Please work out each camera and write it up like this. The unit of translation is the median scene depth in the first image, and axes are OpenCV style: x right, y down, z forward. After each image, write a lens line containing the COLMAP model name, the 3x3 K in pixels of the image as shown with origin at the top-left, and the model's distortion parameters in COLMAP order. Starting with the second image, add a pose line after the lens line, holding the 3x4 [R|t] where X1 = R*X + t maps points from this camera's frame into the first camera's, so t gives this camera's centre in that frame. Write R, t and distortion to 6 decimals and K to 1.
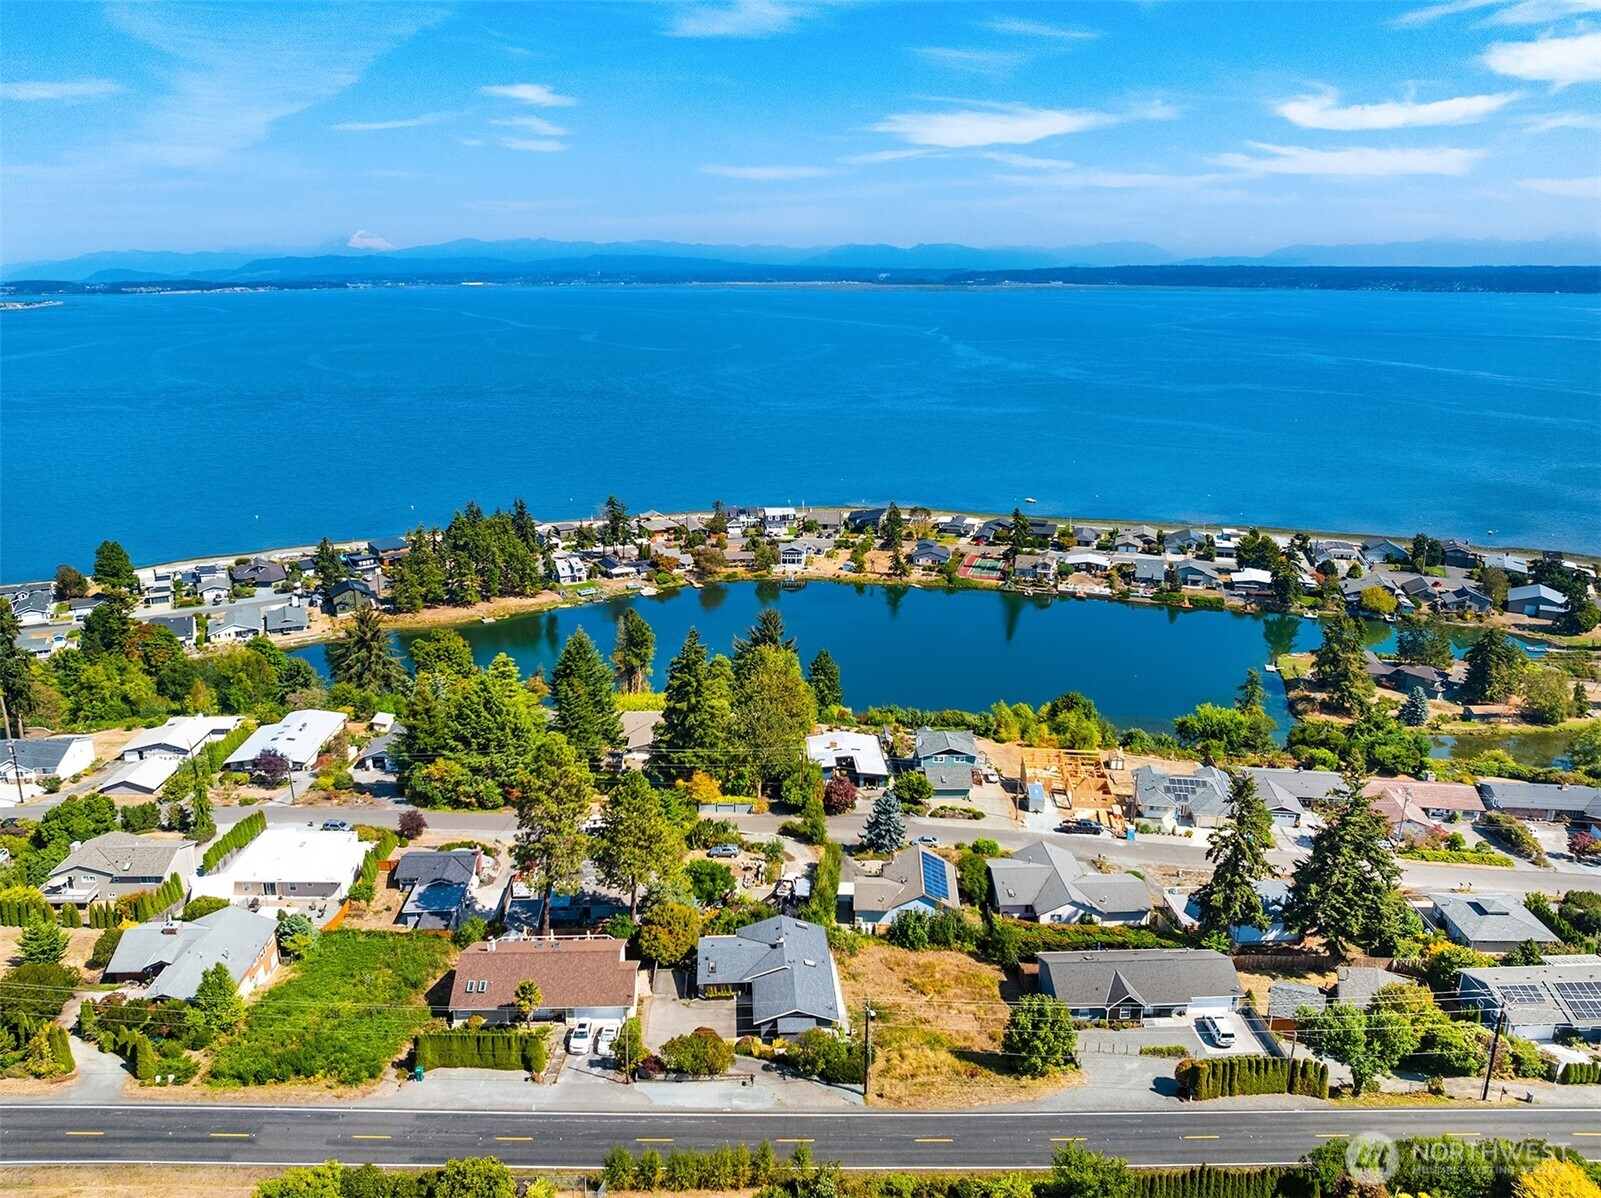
lens RADIAL K [[1123.8, 0, 787.3], [0, 1123.8, 605.6], [0, 0, 1]] dist [-0.055773, 0.019187]
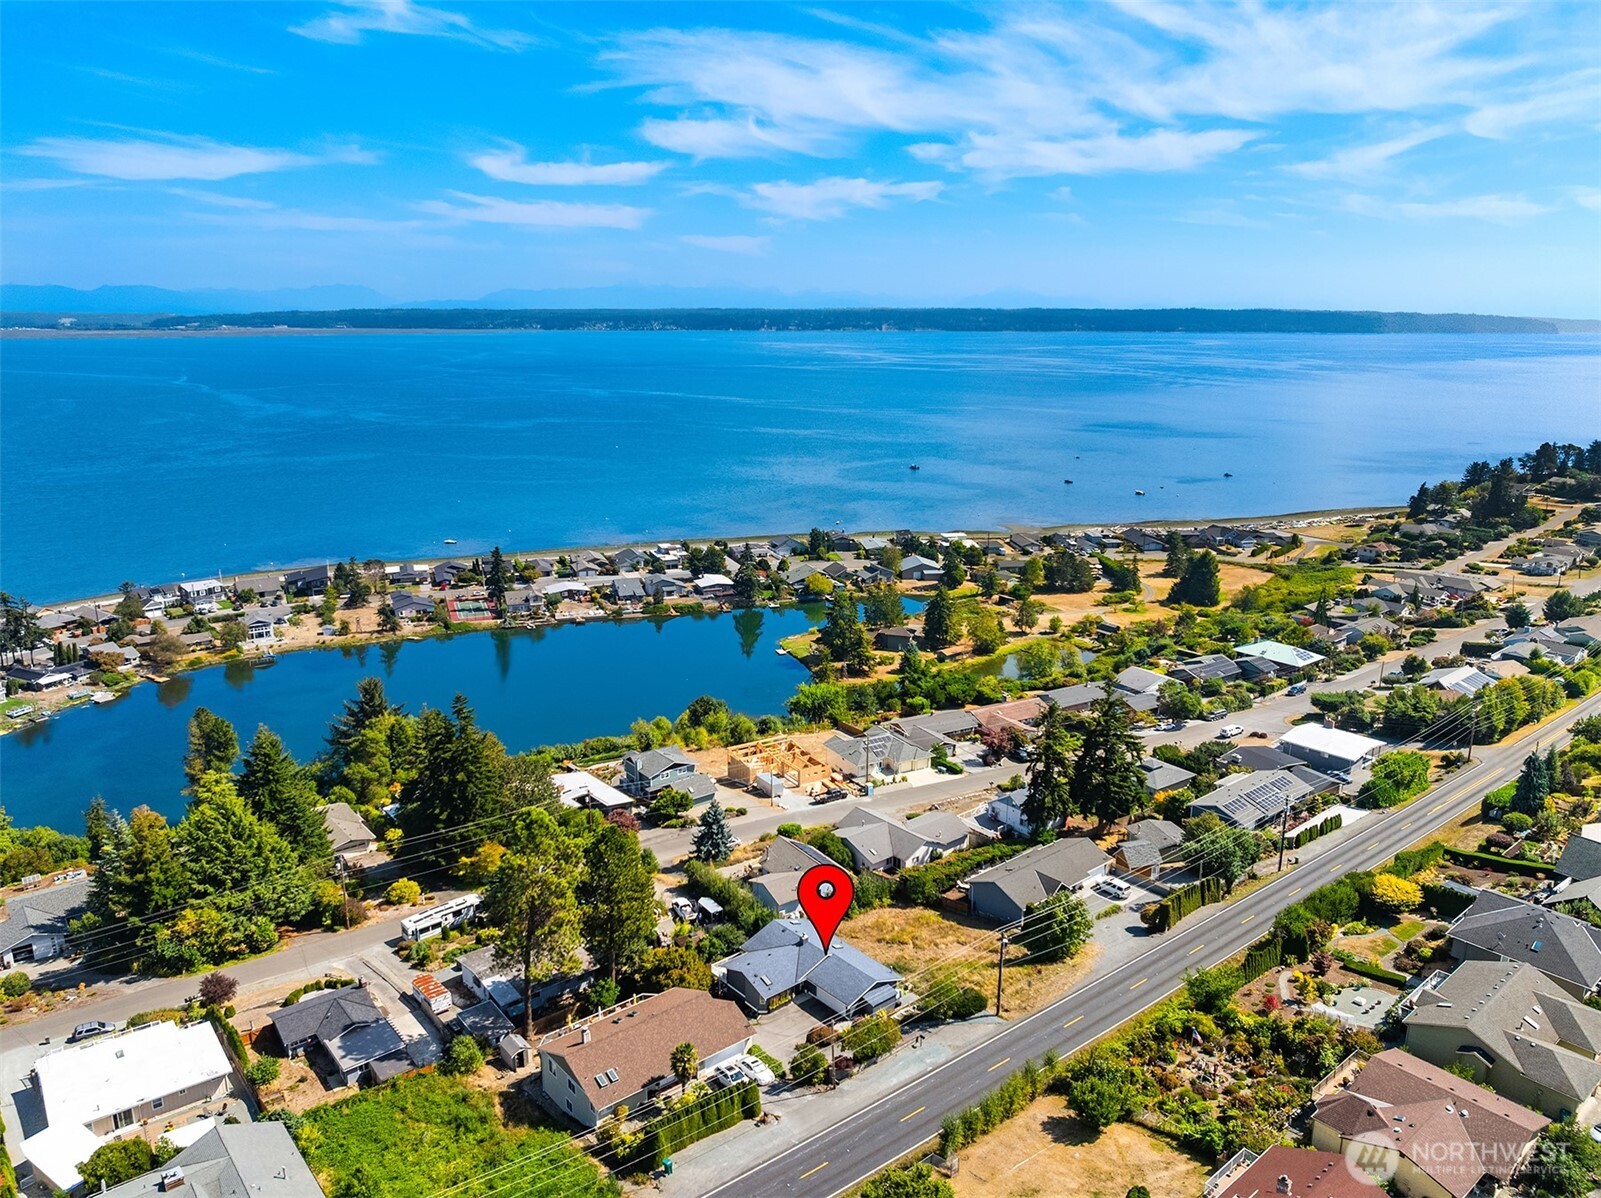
lens RADIAL K [[1123.8, 0, 802.7], [0, 1123.8, 594.9], [0, 0, 1]] dist [-0.055773, 0.019187]
pose [[0.786662, -0.140187, 0.601257, -0.180474], [0.167252, 0.985852, 0.011031, -0.008601], [-0.594297, 0.091884, 0.798980, 0.040111]]
